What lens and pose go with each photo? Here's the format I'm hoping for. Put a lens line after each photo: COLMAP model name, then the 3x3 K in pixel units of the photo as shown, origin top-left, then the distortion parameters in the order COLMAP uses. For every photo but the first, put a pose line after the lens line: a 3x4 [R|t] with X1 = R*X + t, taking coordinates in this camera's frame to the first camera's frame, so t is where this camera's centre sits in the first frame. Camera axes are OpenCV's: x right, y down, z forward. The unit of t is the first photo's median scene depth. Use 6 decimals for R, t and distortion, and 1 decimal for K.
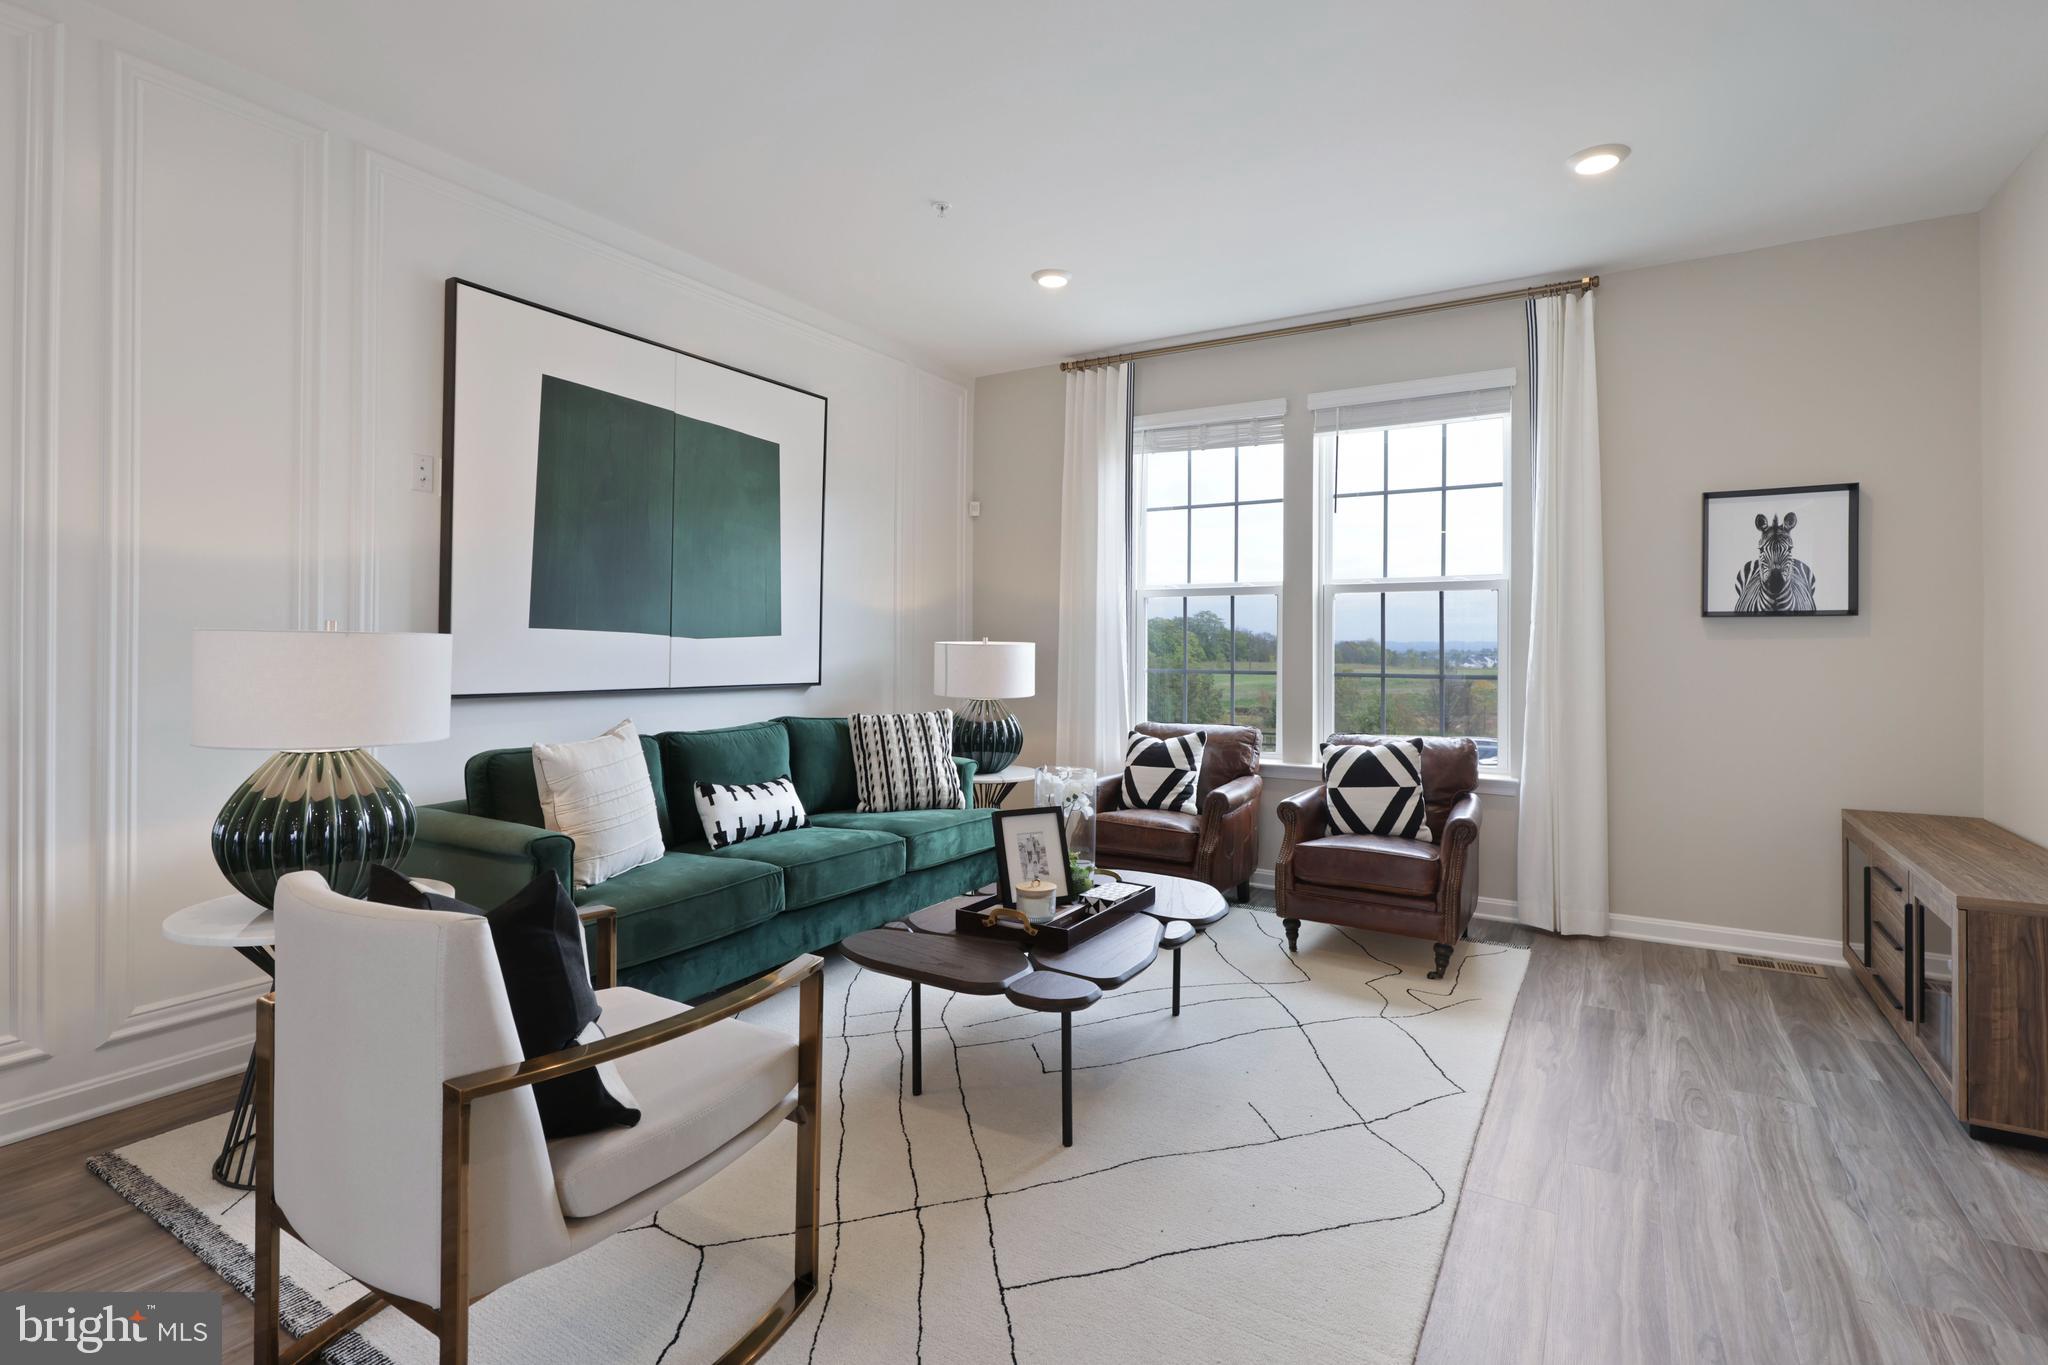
lens RADIAL K [[947.0, 0, 1160.4], [0, 947.0, 638.5], [0, 0, 1]] dist [-0.004837, 0.000177]
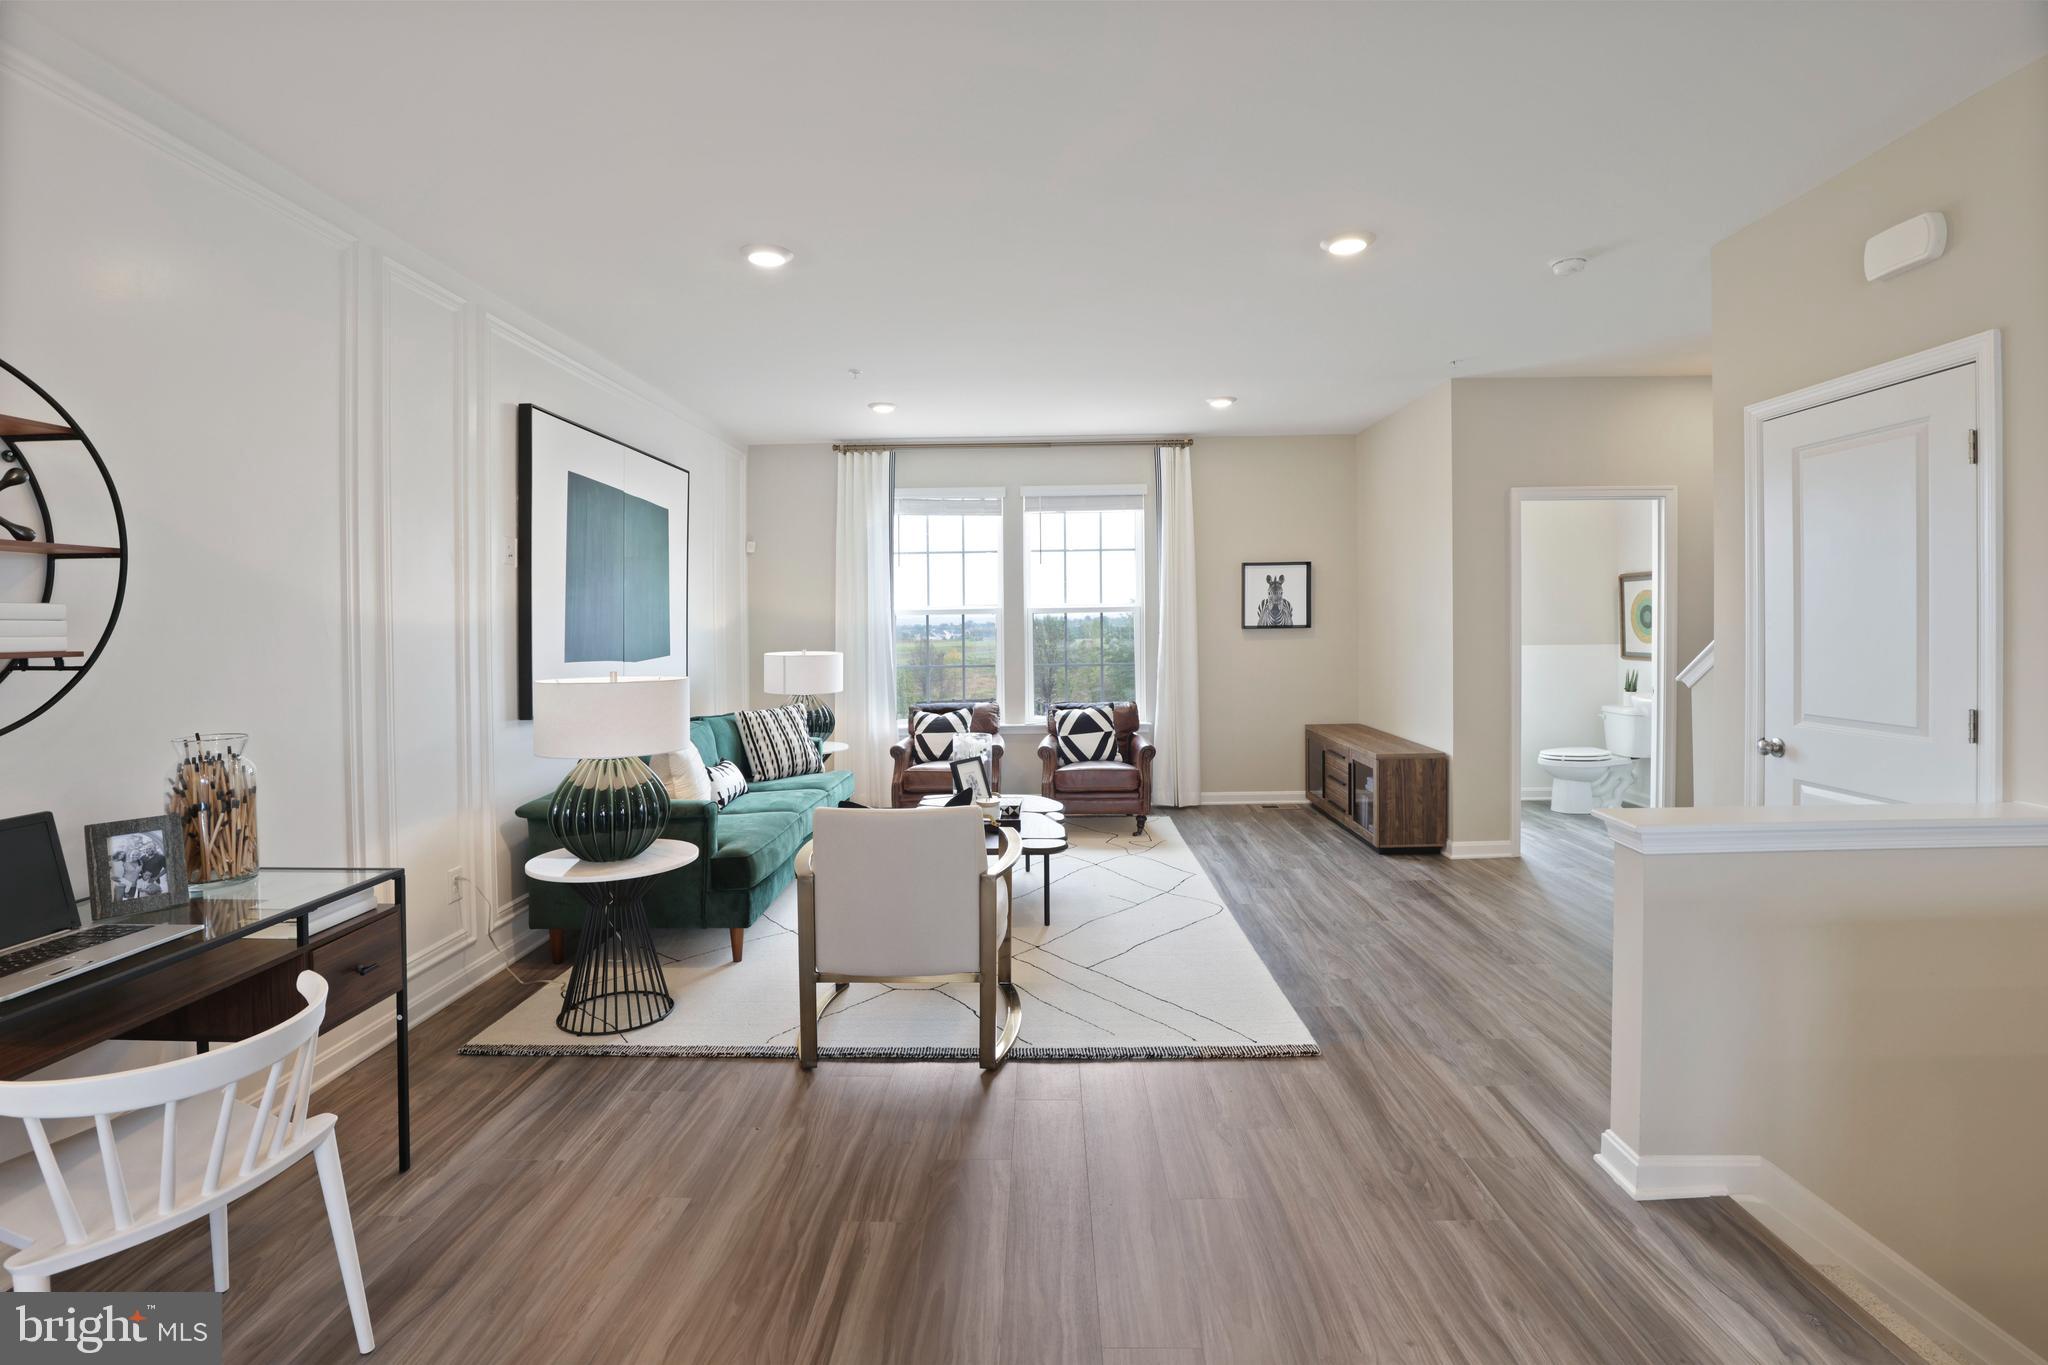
lens RADIAL K [[947.0, 0, 1015.3], [0, 947.0, 628.9], [0, 0, 1]] dist [-0.004837, 0.000177]
pose [[0.886301, -0.027786, 0.462275, -0.677005], [0.015570, 0.999422, 0.030221, -0.084313], [-0.462847, -0.019587, 0.886222, -0.442917]]
